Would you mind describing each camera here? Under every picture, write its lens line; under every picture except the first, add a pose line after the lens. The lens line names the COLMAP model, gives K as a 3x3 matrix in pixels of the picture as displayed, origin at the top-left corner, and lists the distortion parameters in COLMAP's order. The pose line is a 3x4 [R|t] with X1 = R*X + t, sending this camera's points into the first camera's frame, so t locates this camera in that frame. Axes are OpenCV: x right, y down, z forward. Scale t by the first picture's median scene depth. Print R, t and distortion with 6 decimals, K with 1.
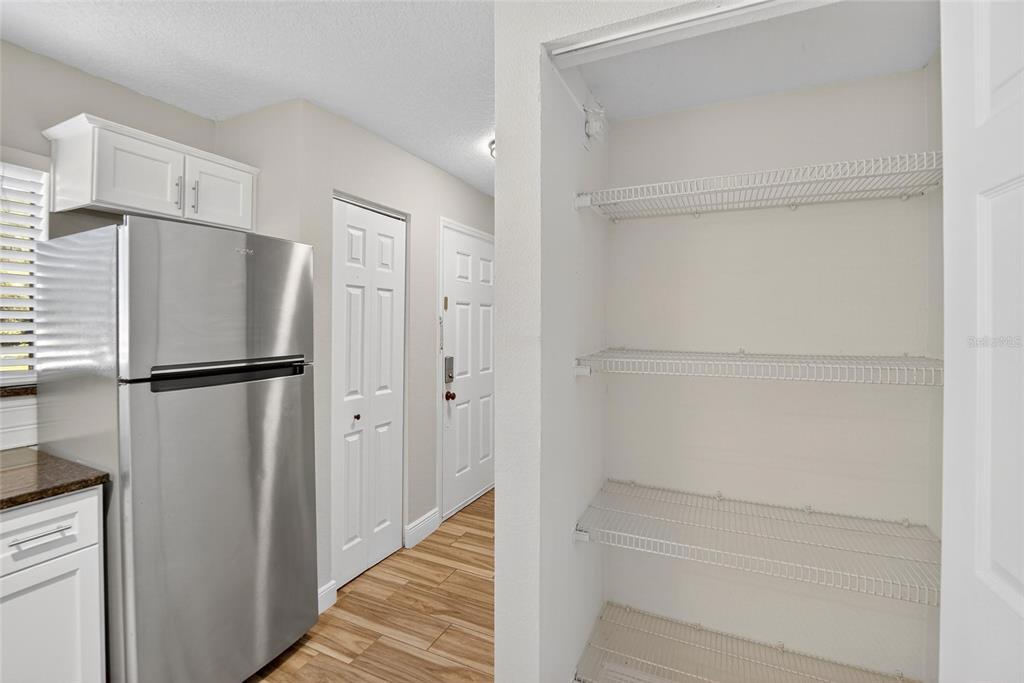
lens RADIAL K [[469.6, 0, 503.8], [0, 469.6, 321.4], [0, 0, 1]] dist [-0.044678, 0.013051]
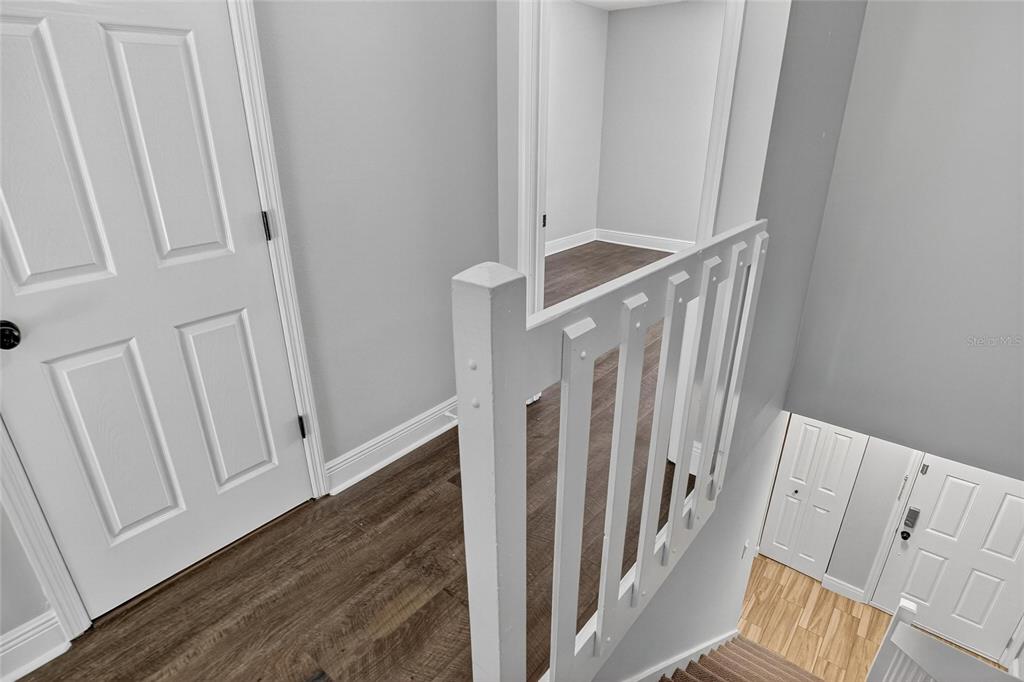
lens RADIAL K [[539.3, 0, 512.0], [0, 539.3, 341.0], [0, 0, 1]] dist [-0.002251, -0.000221]
pose [[-0.226346, 0.376817, -0.898208, 1.401864], [0.002468, 0.922359, 0.386327, -1.007024], [0.974044, 0.085227, -0.209702, 0.315482]]
